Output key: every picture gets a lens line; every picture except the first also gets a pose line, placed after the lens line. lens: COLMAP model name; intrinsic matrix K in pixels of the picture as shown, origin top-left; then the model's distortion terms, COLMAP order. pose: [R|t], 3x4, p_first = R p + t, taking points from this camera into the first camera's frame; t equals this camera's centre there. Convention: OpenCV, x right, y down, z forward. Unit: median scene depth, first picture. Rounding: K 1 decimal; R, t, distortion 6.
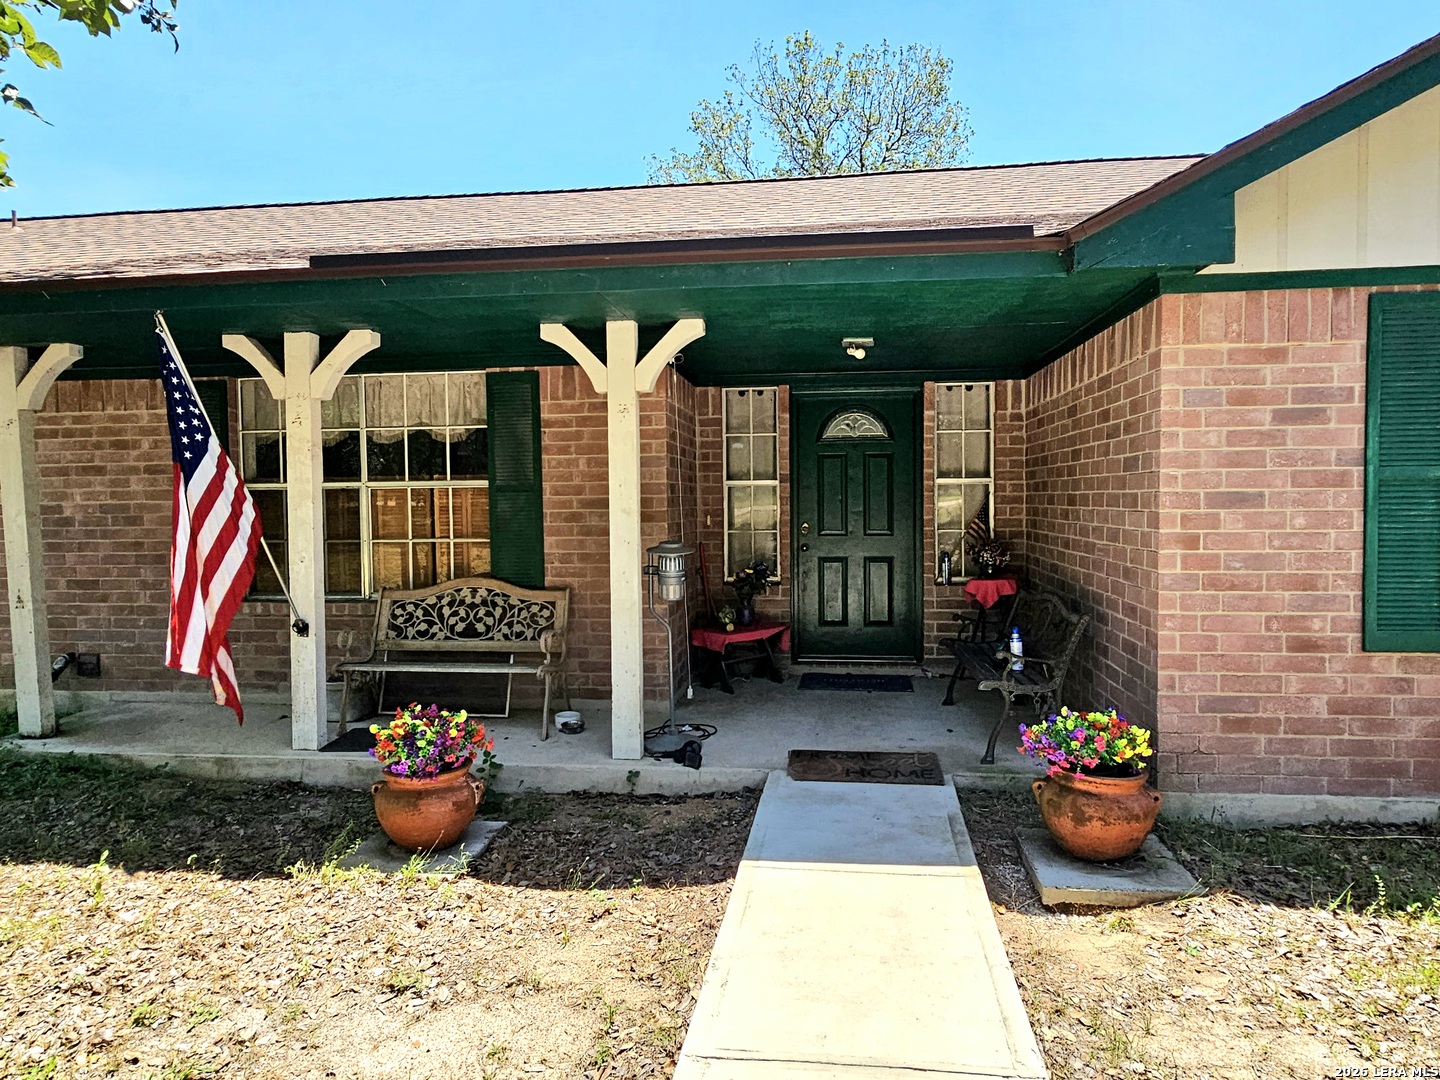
lens RADIAL K [[896.1, 0, 720.0], [0, 896.1, 540.0], [0, 0, 1]] dist [0.001200, 0.000082]
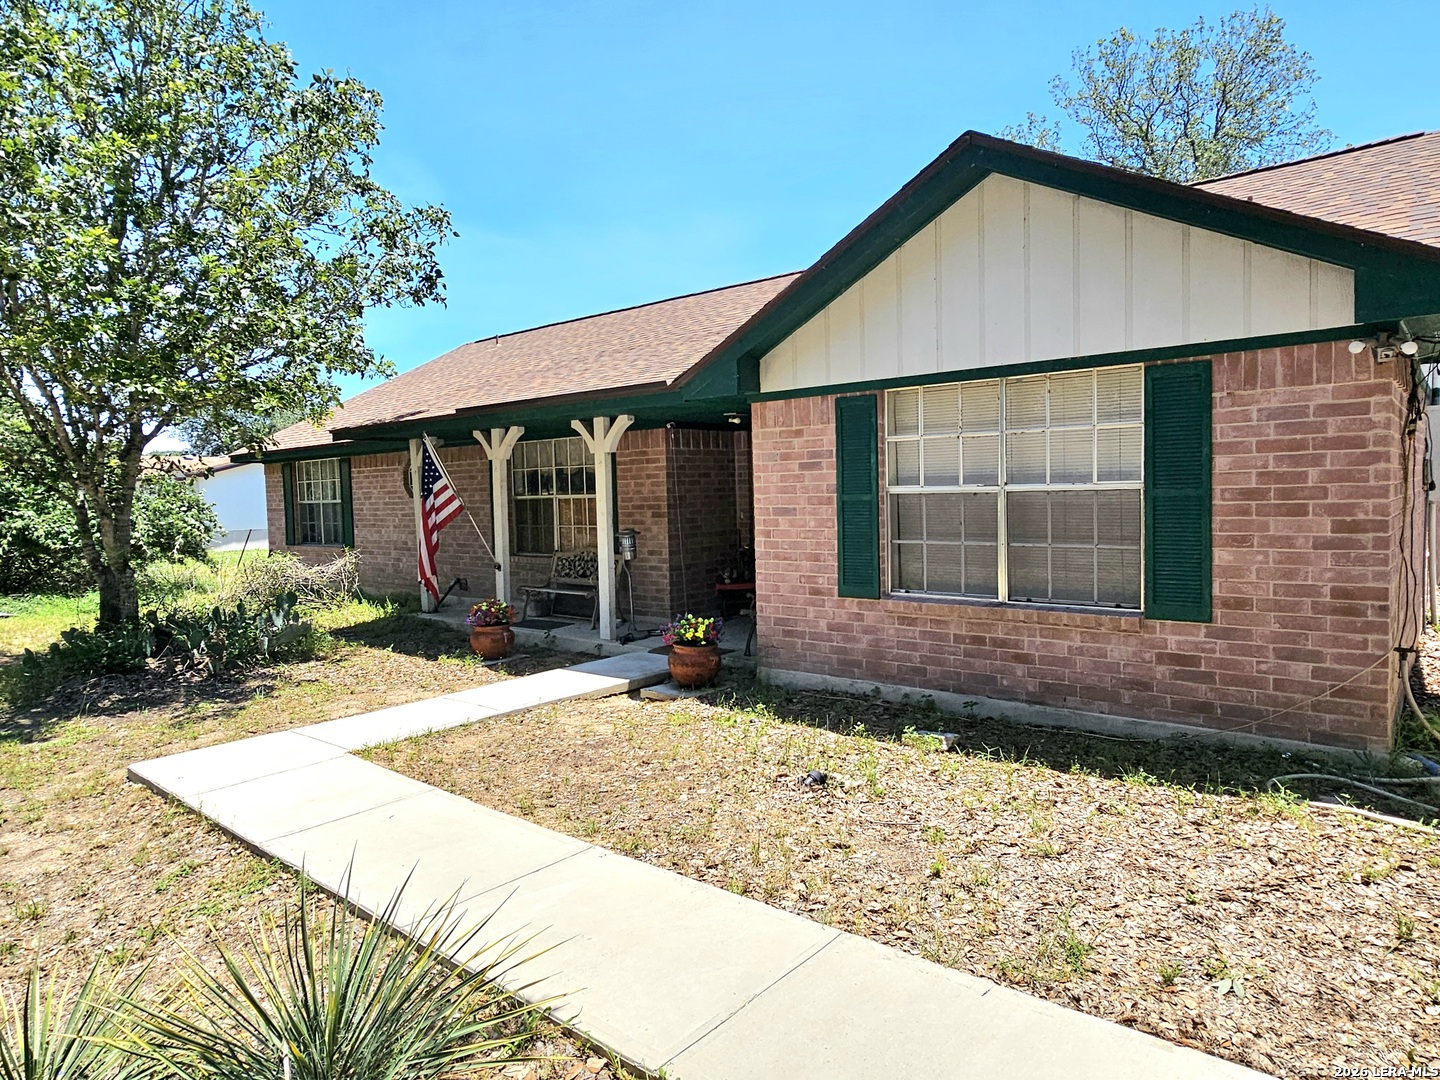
lens RADIAL K [[896.1, 0, 720.0], [0, 896.1, 540.0], [0, 0, 1]] dist [0.001200, 0.000082]
pose [[0.831427, 0.021434, -0.555221, 1.496177], [-0.009017, 0.999645, 0.025087, -0.031518], [0.555561, -0.015852, 0.831324, -0.616450]]
